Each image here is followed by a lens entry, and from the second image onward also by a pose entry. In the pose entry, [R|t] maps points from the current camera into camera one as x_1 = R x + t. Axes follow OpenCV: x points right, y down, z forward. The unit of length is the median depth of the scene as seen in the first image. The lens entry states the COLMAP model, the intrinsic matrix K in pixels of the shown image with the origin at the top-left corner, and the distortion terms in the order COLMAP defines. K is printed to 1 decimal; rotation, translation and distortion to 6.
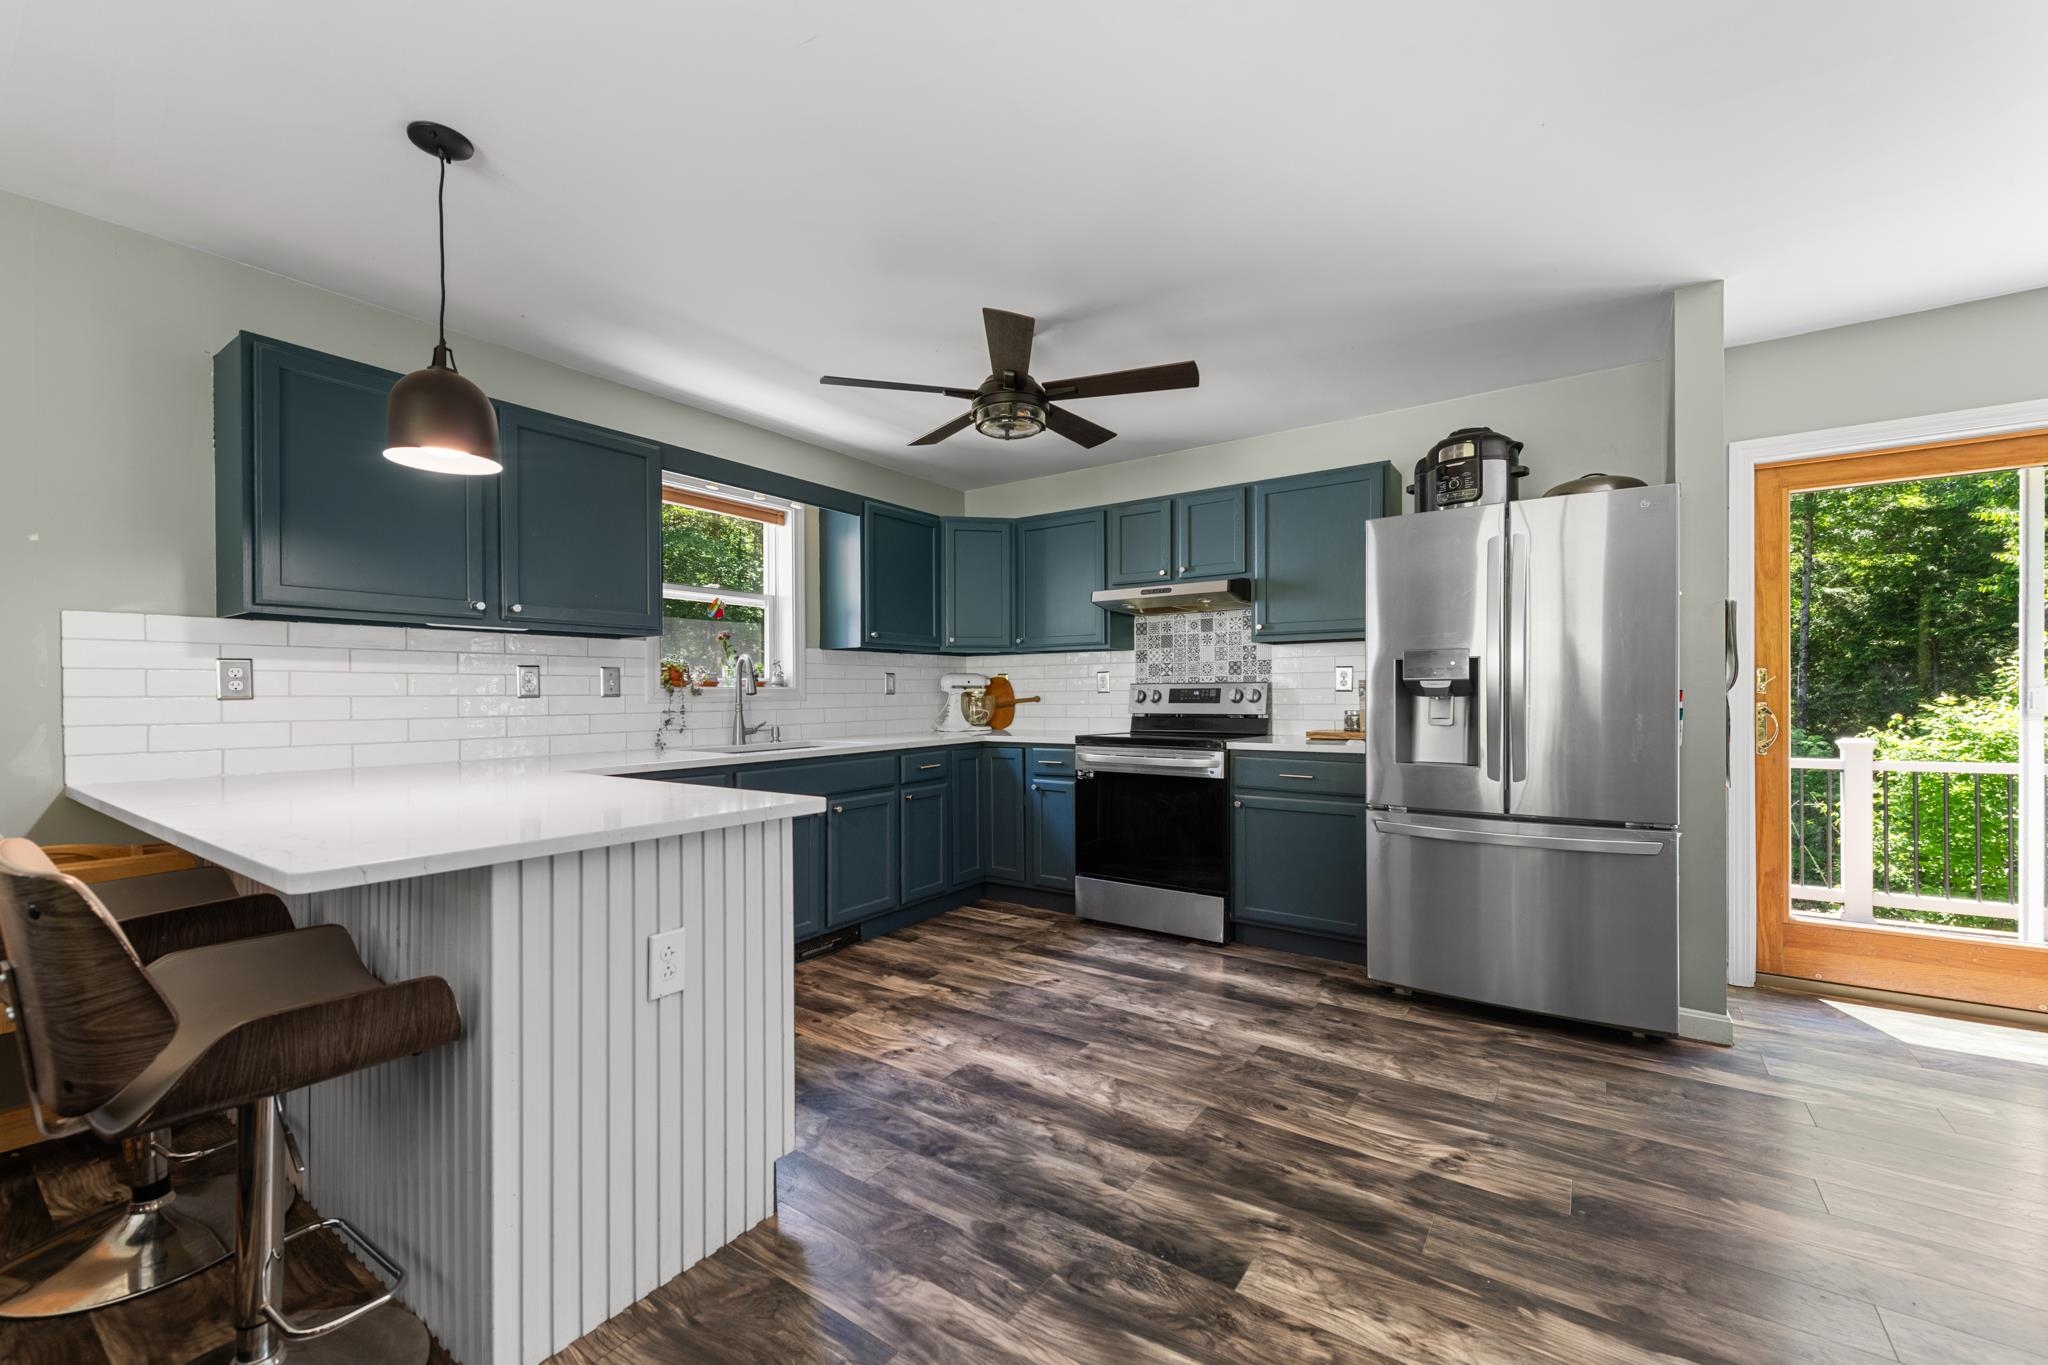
lens RADIAL K [[817.6, 0, 1018.4], [0, 817.6, 701.2], [0, 0, 1]] dist [0.009400, -0.000096]
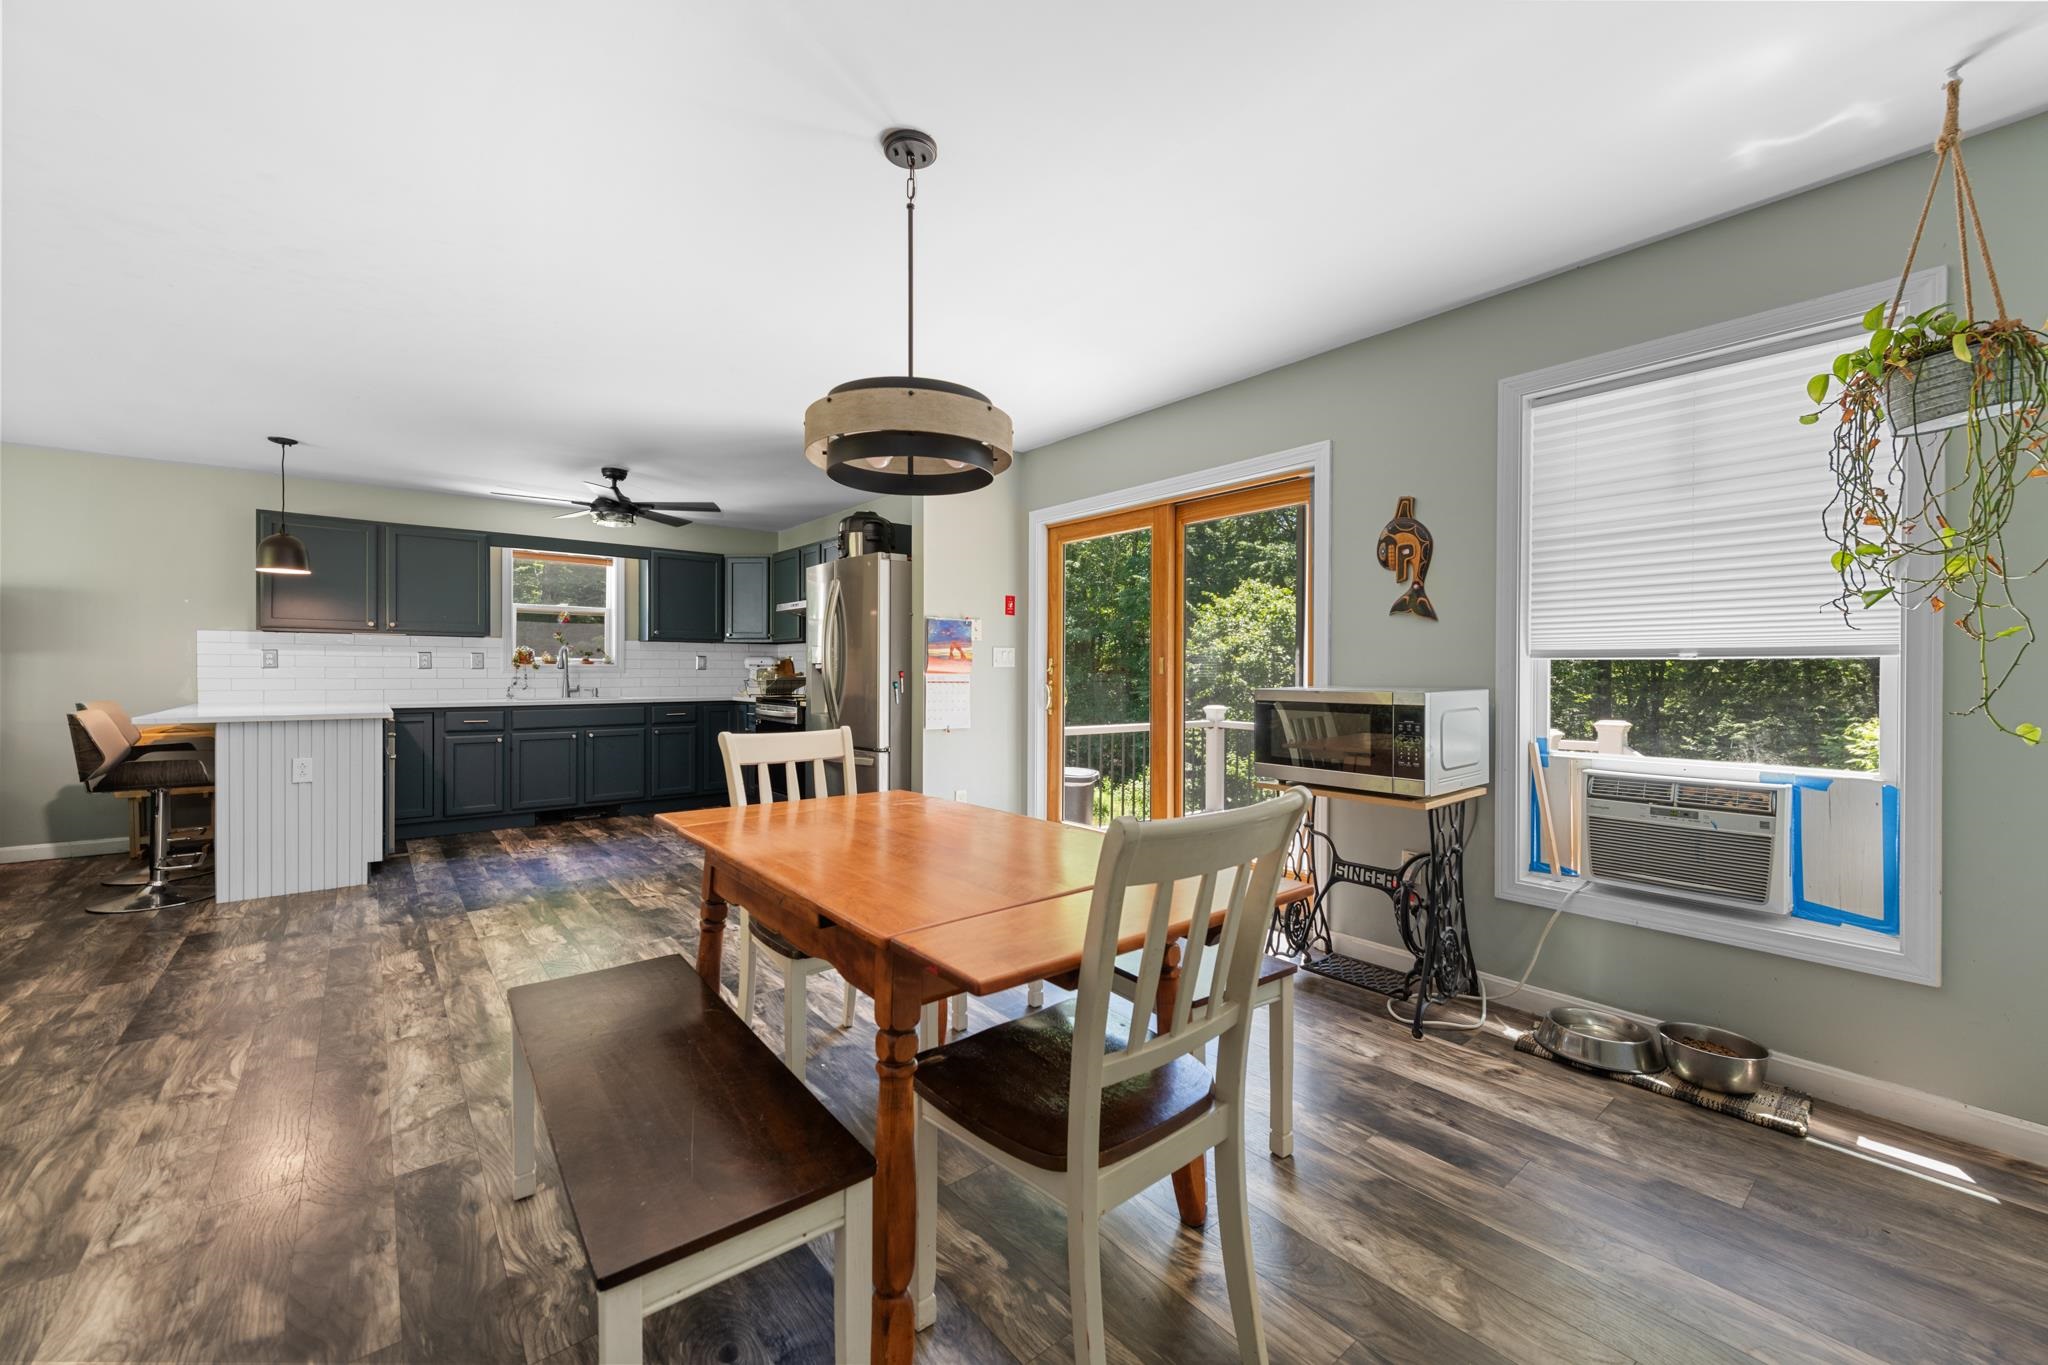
lens RADIAL K [[798.2, 0, 1030.3], [0, 798.2, 672.1], [0, 0, 1]] dist [0.015722, -0.005097]
pose [[0.965572, 0.011246, -0.259894, 1.045203], [-0.013329, 0.999892, -0.006256, -0.003381], [0.259796, 0.009505, 0.965617, -0.371157]]
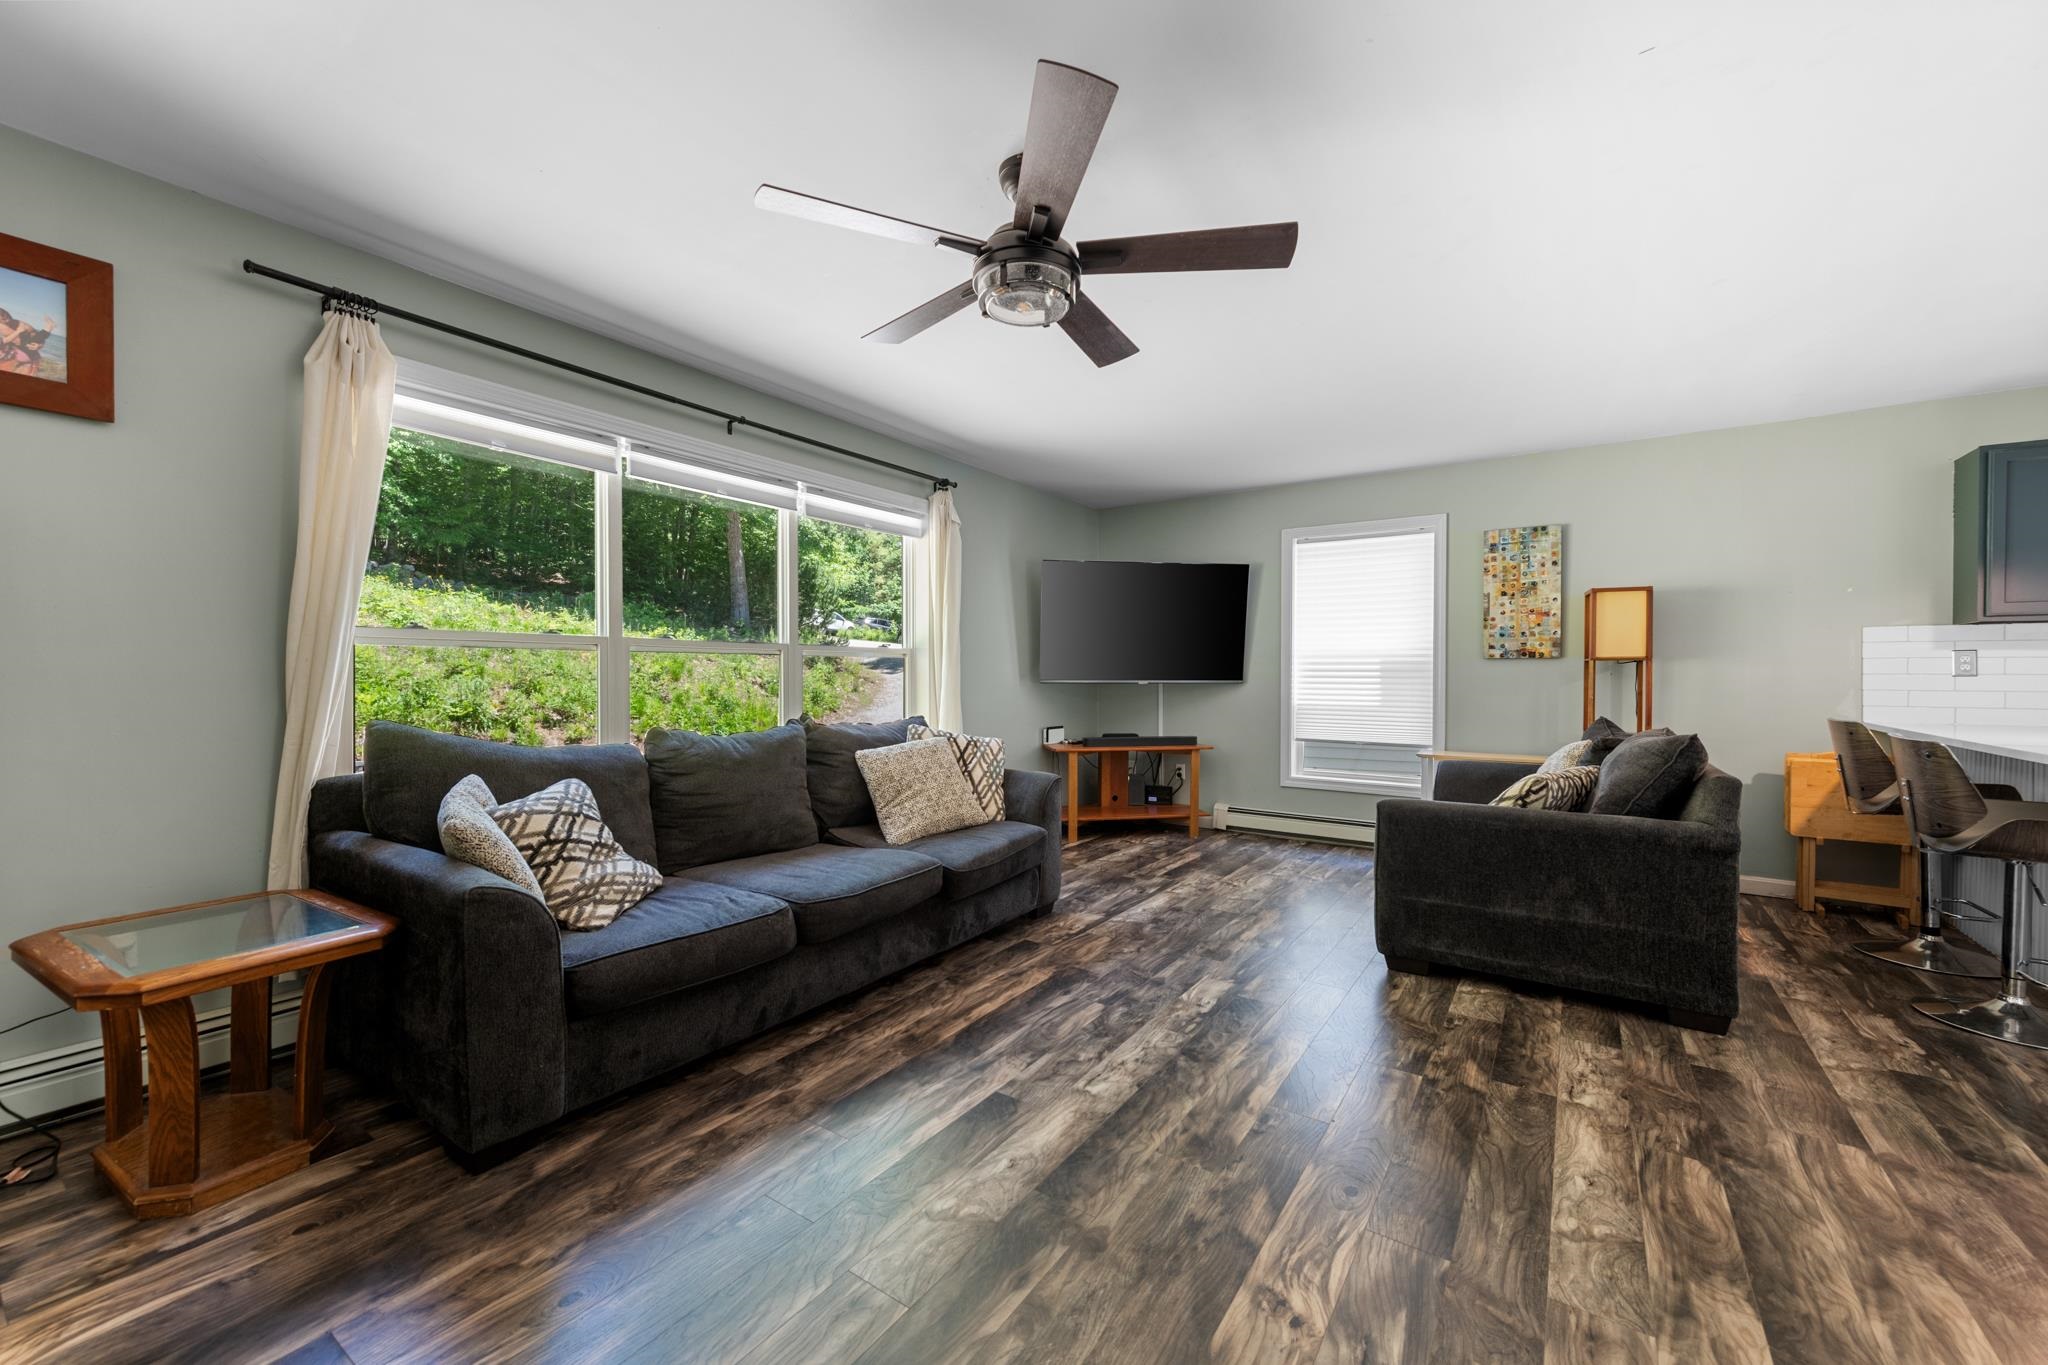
lens RADIAL K [[801.7, 0, 1024.0], [0, 801.7, 682.5], [0, 0, 1]] dist [0.014487, -0.004859]
pose [[0.015581, 0.016836, -0.999737, 0.364301], [-0.011860, 0.999791, 0.016652, 0.003426], [0.999808, 0.011598, 0.015777, -0.525559]]
